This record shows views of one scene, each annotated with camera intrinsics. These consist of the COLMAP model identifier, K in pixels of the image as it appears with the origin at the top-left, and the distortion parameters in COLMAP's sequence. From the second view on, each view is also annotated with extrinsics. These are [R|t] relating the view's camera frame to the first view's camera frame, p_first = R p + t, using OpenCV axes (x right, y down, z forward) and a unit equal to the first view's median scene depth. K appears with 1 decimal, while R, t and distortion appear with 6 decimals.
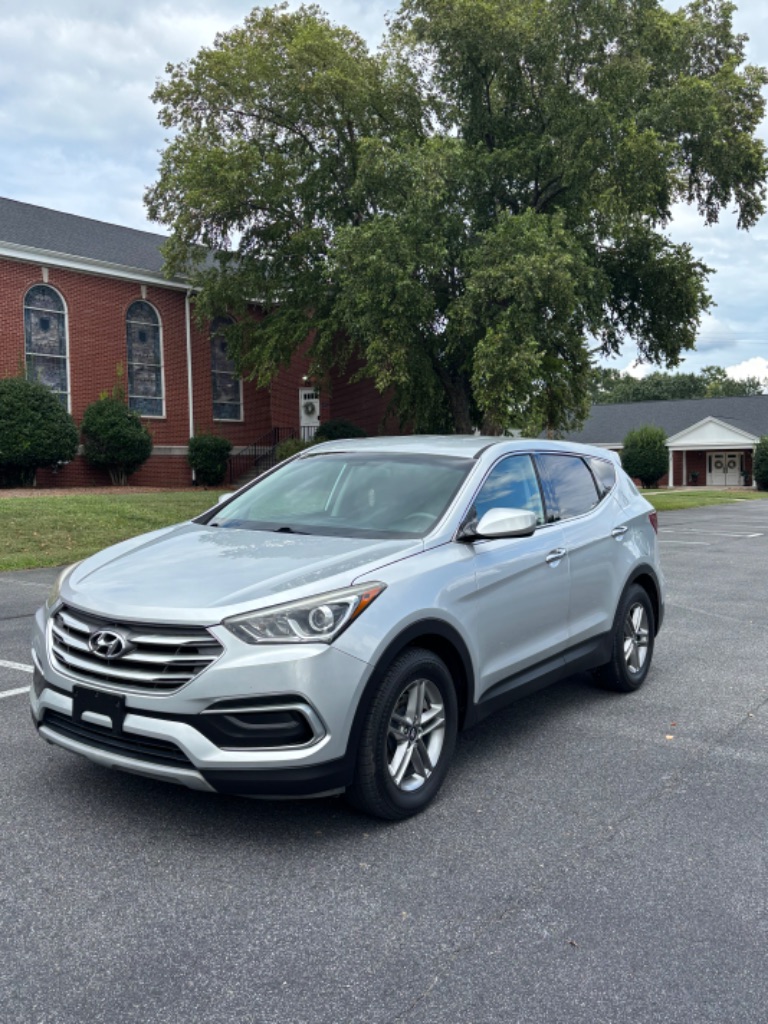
lens RADIAL K [[922.1, 0, 395.1], [0, 922.1, 510.7], [0, 0, 1]] dist [0.036411, -0.029870]
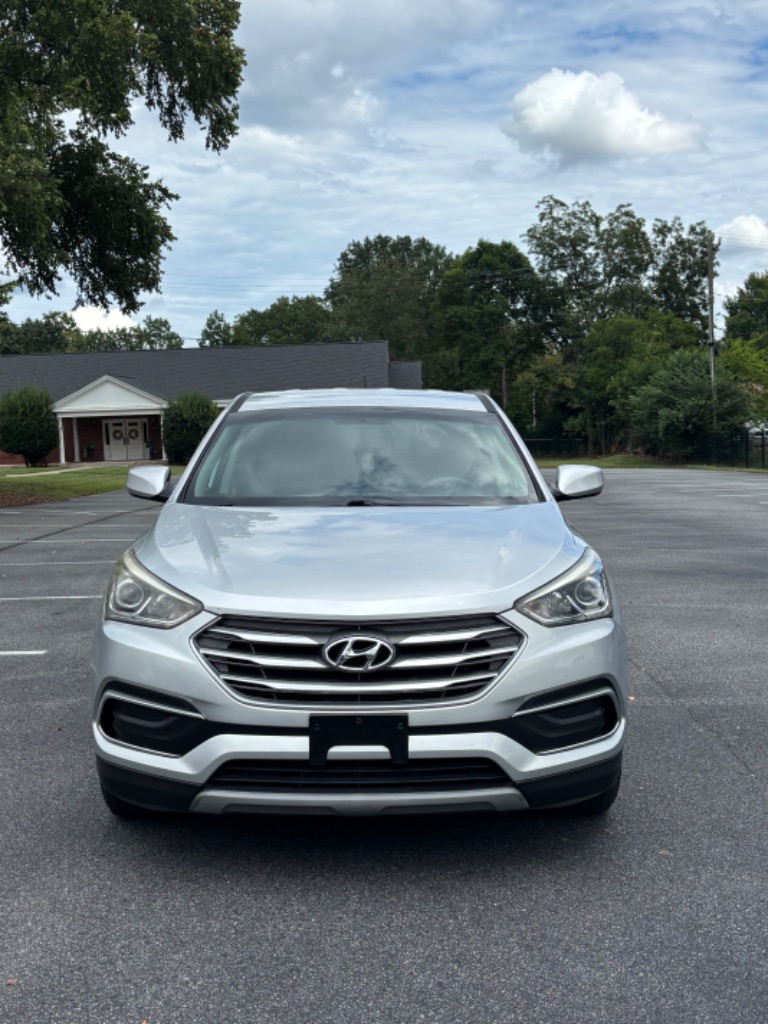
lens RADIAL K [[1185.5, 0, 404.4], [0, 1185.5, 506.5], [0, 0, 1]] dist [0.027274, 0.000000]
pose [[0.809527, -0.054845, 0.584515, -0.114938], [0.049996, 0.998450, 0.024442, 0.000156], [-0.584949, 0.009437, 0.811015, 0.025155]]
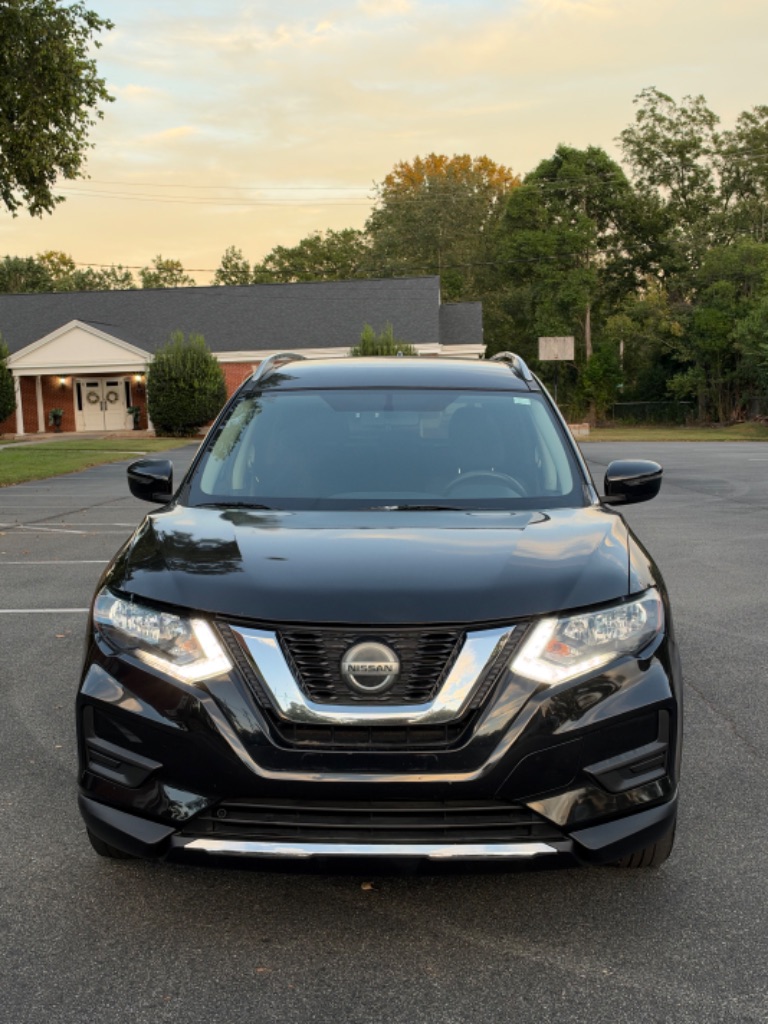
lens RADIAL K [[1344.3, 0, 348.4], [0, 1344.3, 500.1], [0, 0, 1]] dist [0.135878, 0.000000]
pose [[0.855294, -0.060285, 0.514623, 0.038787], [0.048014, 0.998156, 0.037130, -0.011521], [-0.515913, -0.007048, 0.856612, 0.236235]]
